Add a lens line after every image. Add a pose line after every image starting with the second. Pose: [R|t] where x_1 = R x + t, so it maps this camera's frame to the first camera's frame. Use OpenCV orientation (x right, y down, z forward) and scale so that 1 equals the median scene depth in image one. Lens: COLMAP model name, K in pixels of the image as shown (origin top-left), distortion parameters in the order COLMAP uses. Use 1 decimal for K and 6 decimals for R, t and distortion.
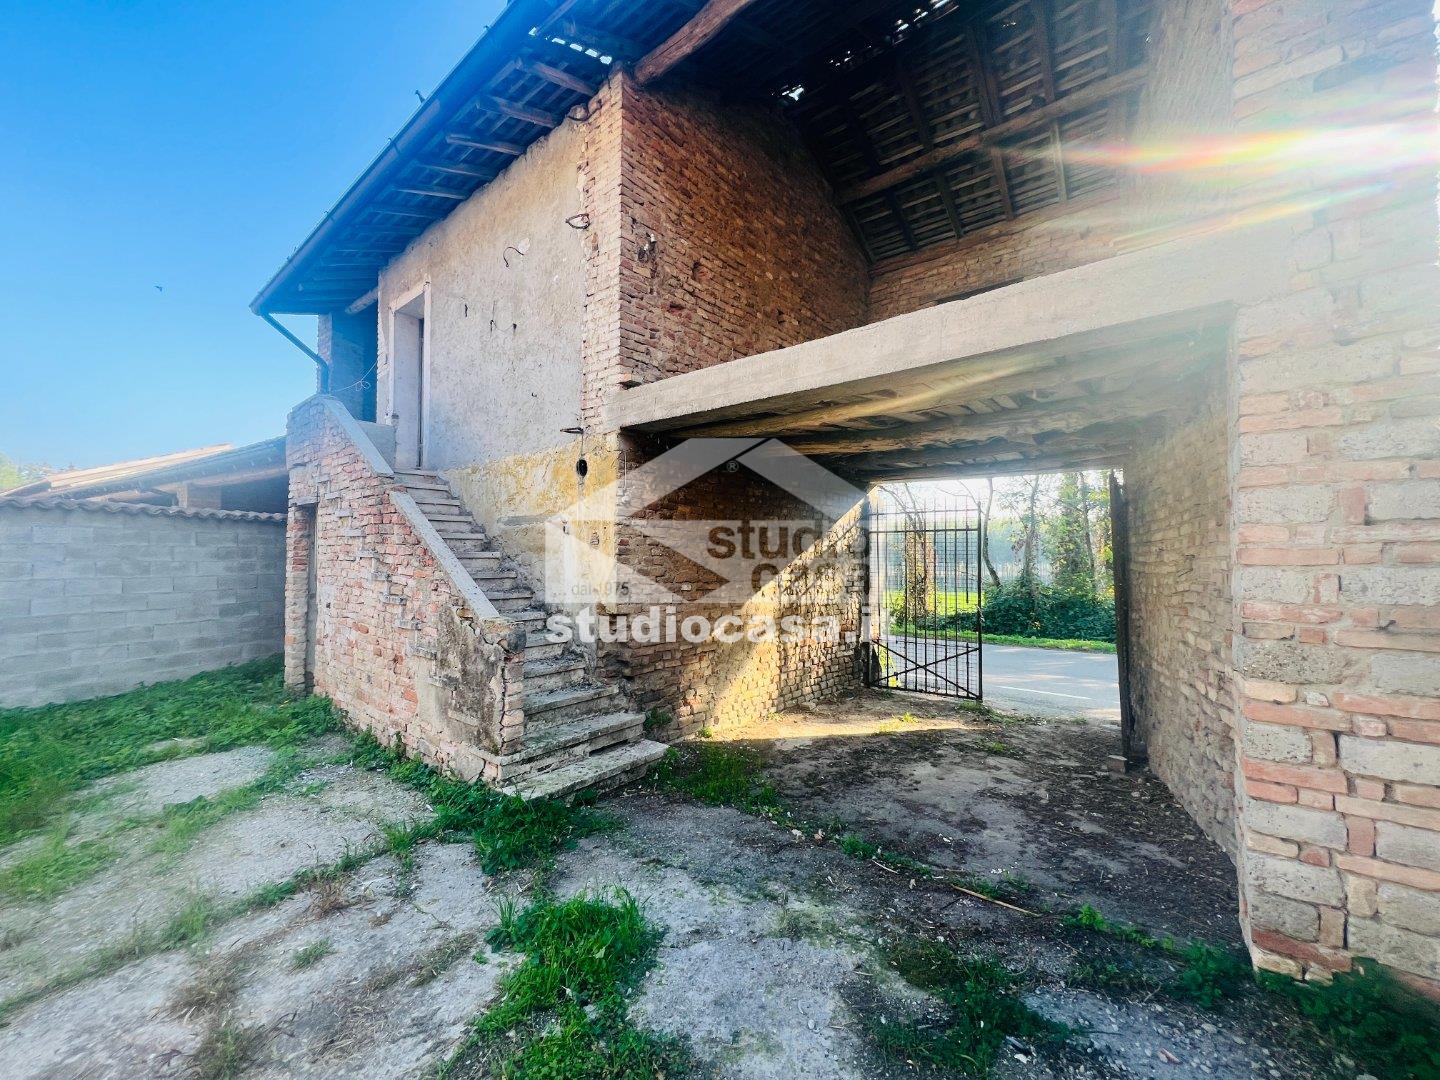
lens RADIAL K [[577.6, 0, 718.4], [0, 577.6, 540.5], [0, 0, 1]] dist [-0.000587, 0.000508]
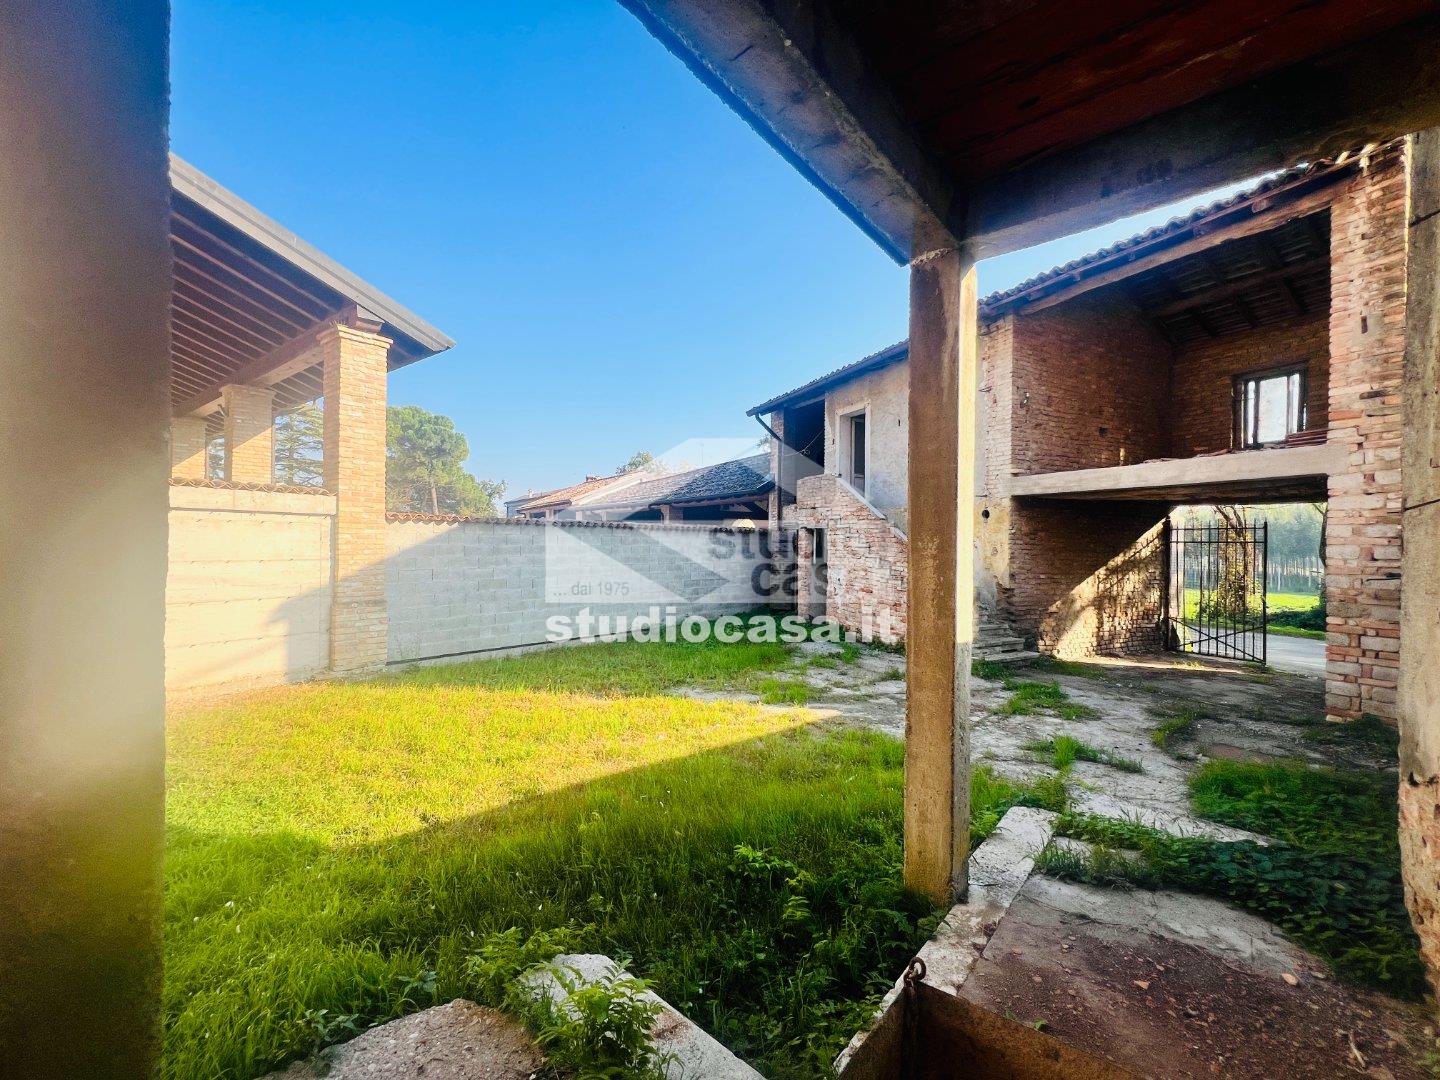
lens RADIAL K [[576.3, 0, 718.3], [0, 576.3, 541.0], [0, 0, 1]] dist [-0.000428, 0.000313]
pose [[0.908348, 0.006748, -0.418161, -0.234281], [0.002254, 0.999776, 0.021029, -0.074942], [0.418209, -0.020044, 0.908129, -1.134644]]
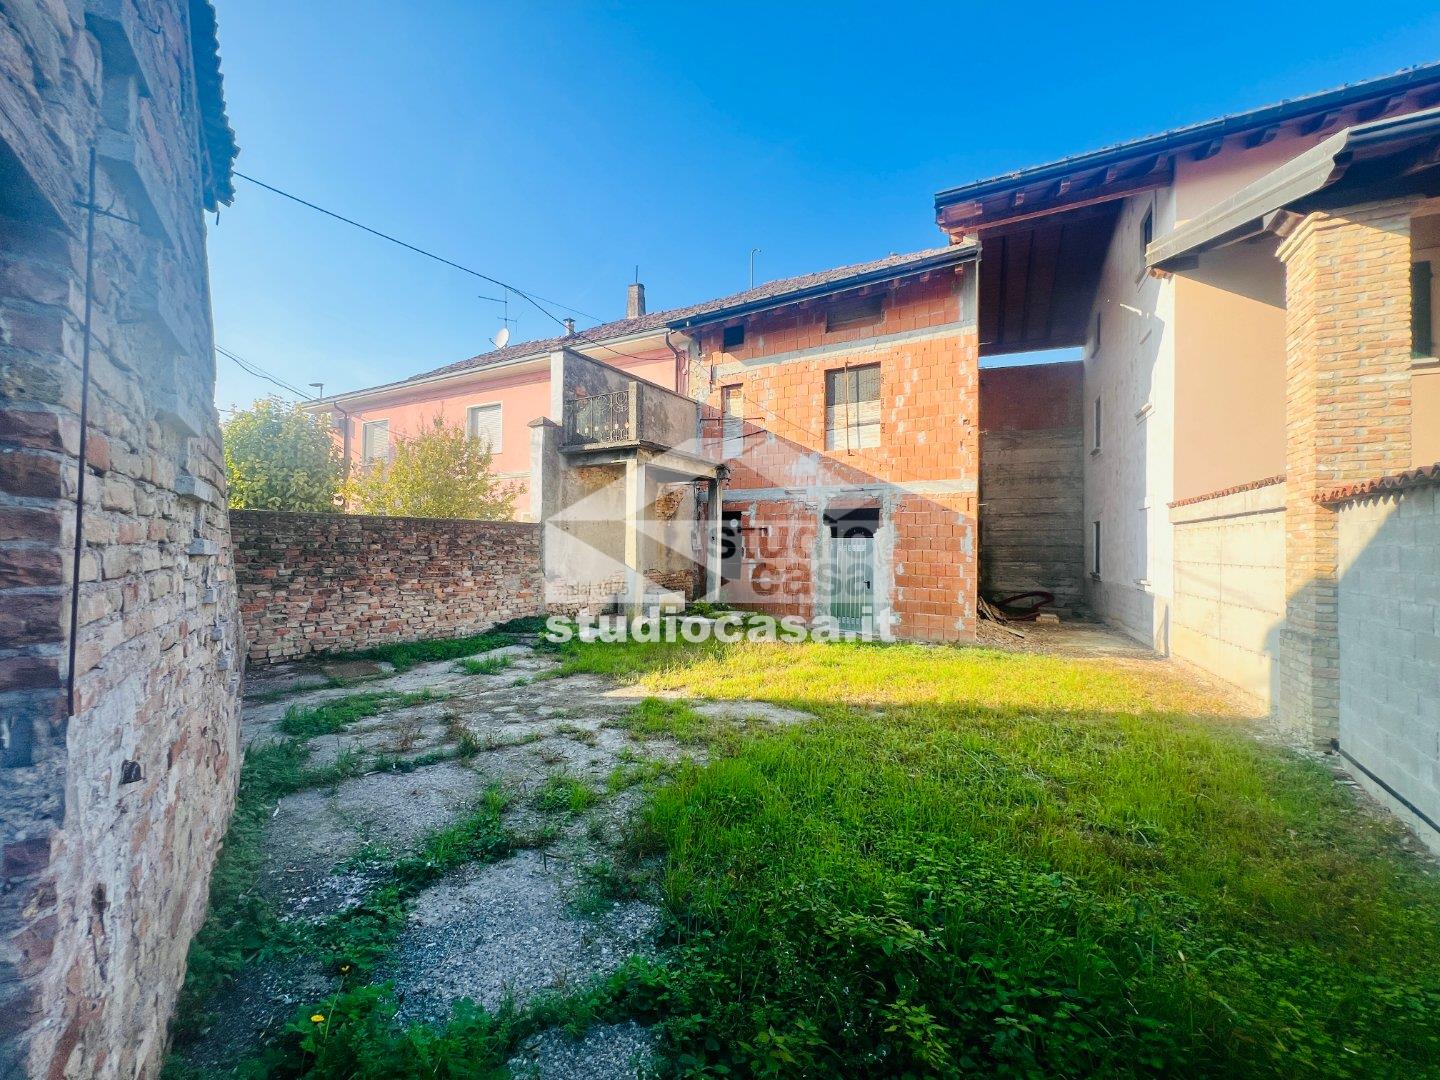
lens RADIAL K [[576.3, 0, 718.3], [0, 576.3, 541.0], [0, 0, 1]] dist [-0.000428, 0.000313]
pose [[-0.967052, -0.013306, 0.254229, -1.053729], [-0.023758, 0.998992, -0.038087, 0.025283], [-0.253466, -0.042872, -0.966394, 1.281064]]
